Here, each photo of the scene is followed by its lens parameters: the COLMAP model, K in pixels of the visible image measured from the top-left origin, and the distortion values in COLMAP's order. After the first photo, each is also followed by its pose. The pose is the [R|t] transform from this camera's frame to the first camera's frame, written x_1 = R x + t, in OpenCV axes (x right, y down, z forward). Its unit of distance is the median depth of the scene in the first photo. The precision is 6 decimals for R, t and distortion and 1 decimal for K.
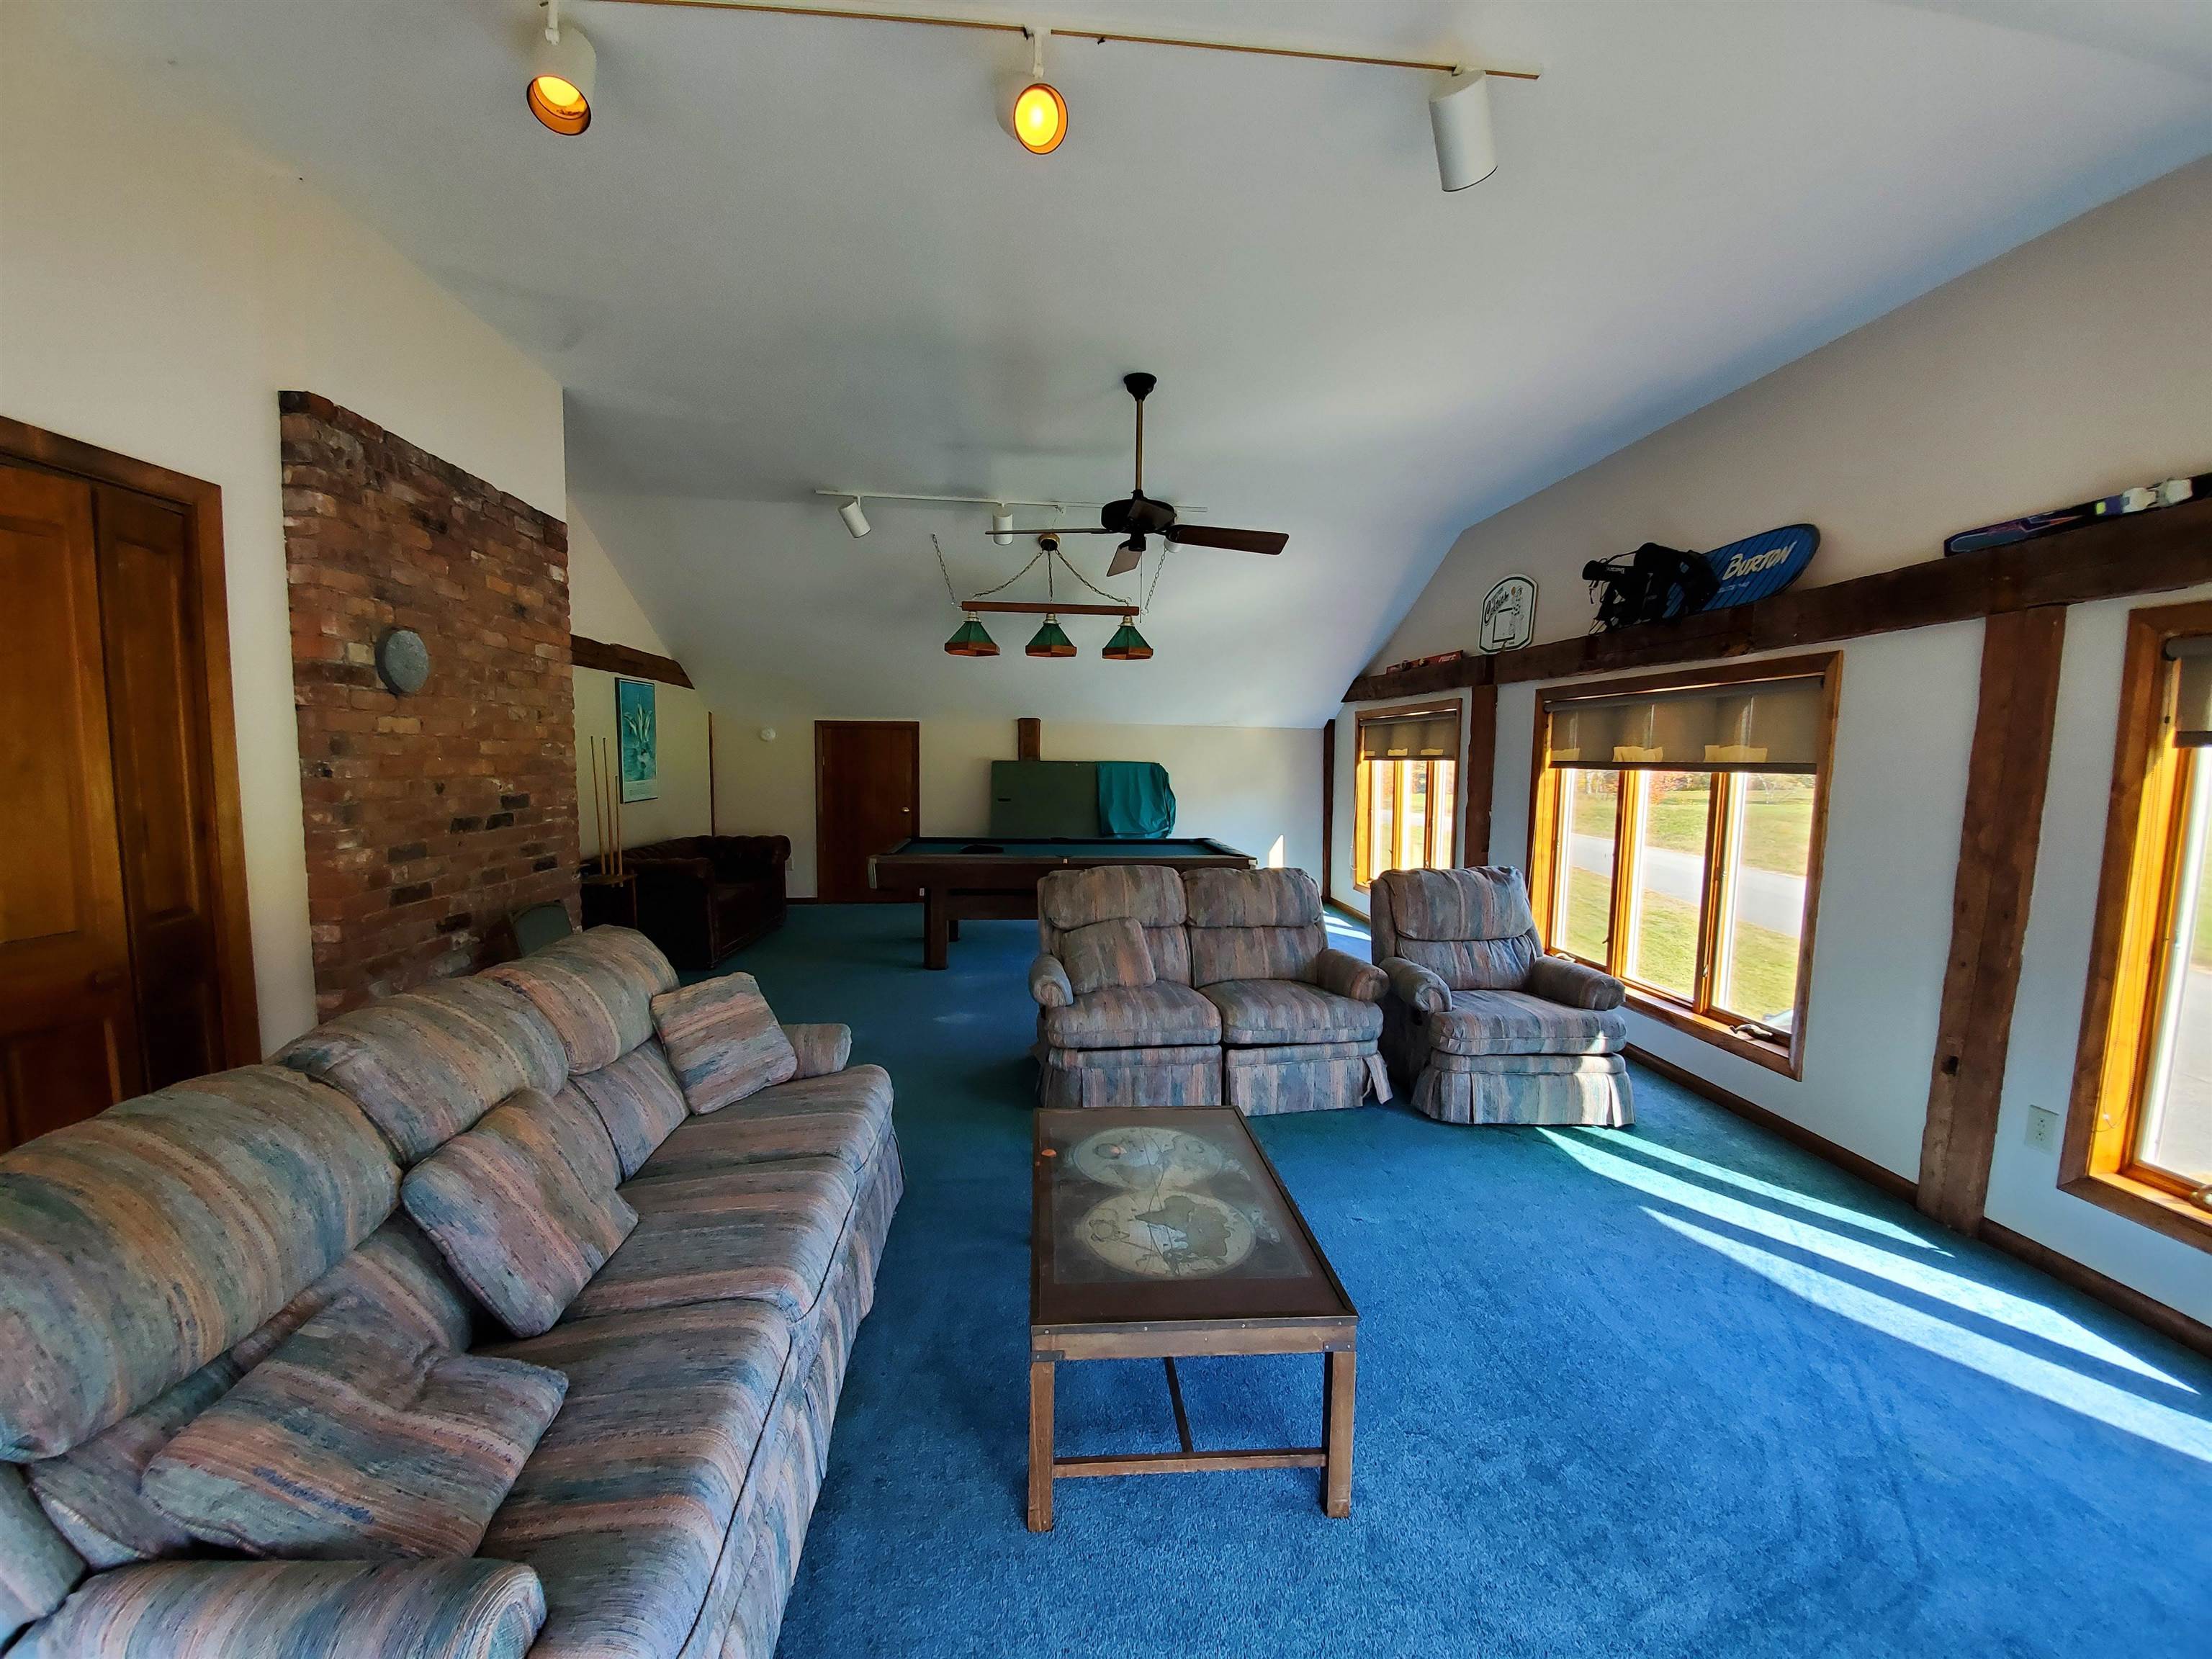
lens RADIAL K [[879.9, 0, 1097.1], [0, 879.9, 834.4], [0, 0, 1]] dist [0.014087, -0.016336]
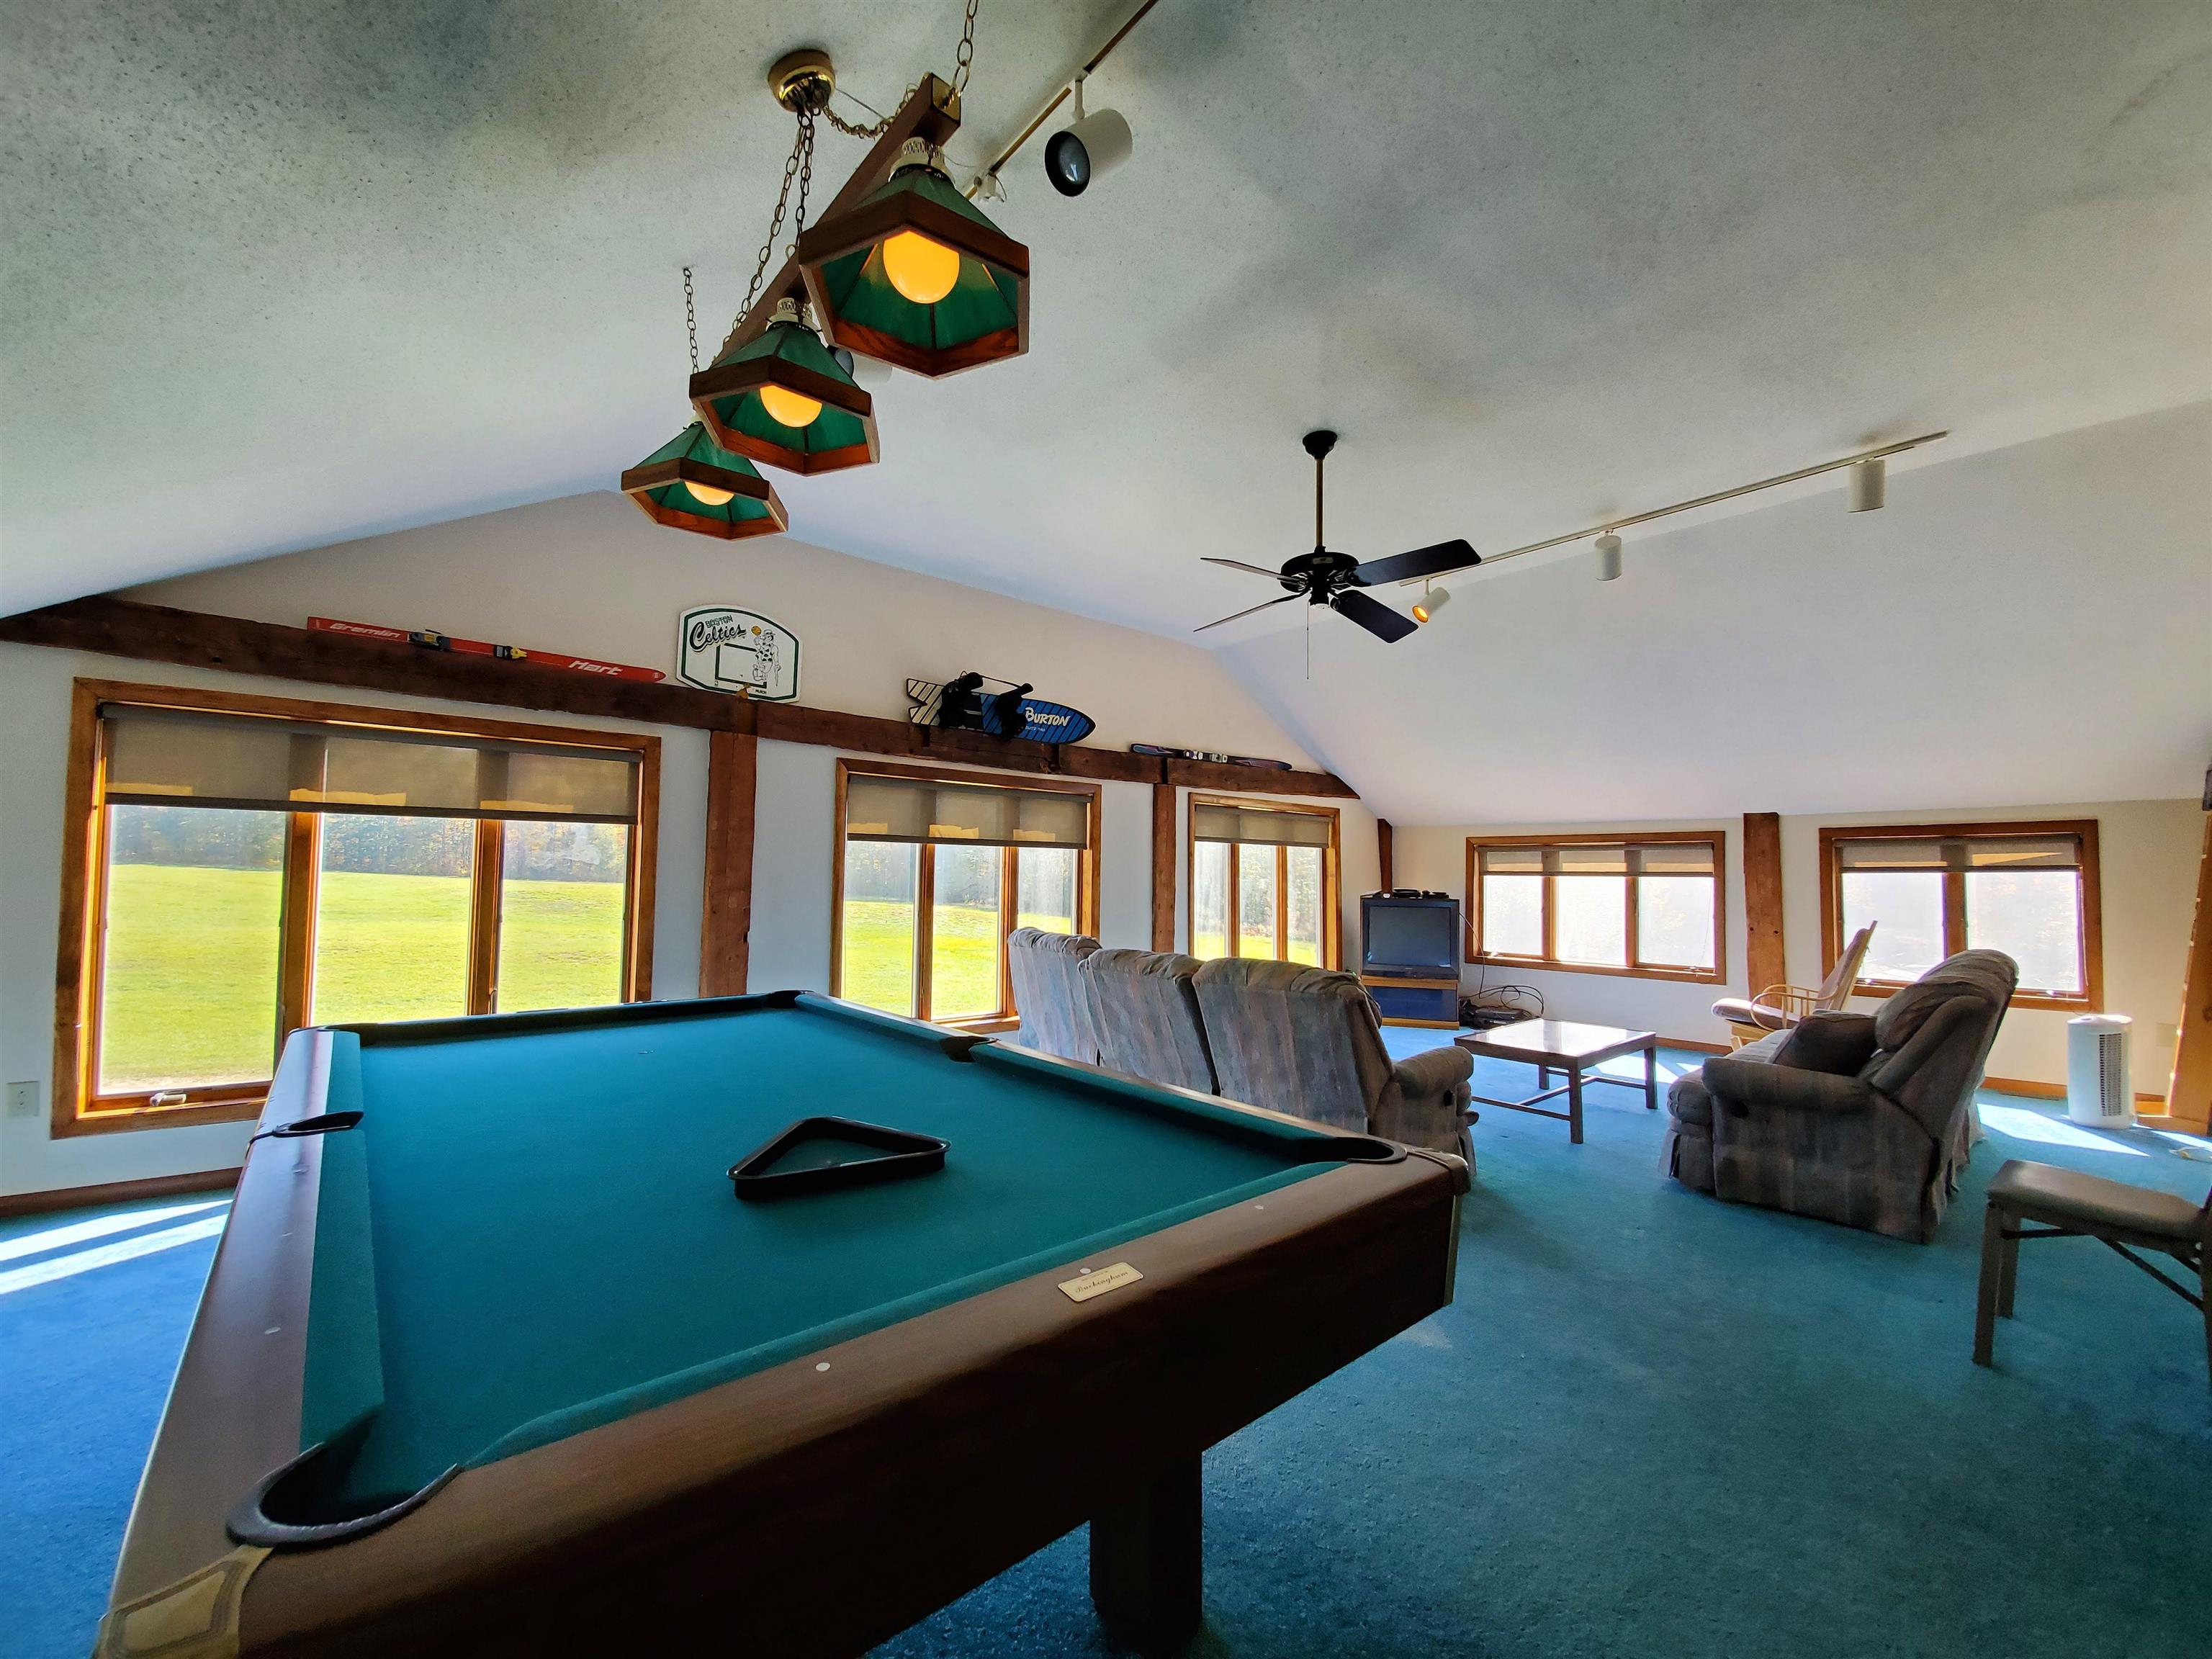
lens RADIAL K [[879.9, 0, 1097.1], [0, 879.9, 834.4], [0, 0, 1]] dist [0.014087, -0.016336]
pose [[-0.591963, 0.010334, 0.805899, -0.487538], [0.046030, 0.998719, 0.021004, -0.096883], [-0.804650, 0.049529, -0.591680, 1.486287]]
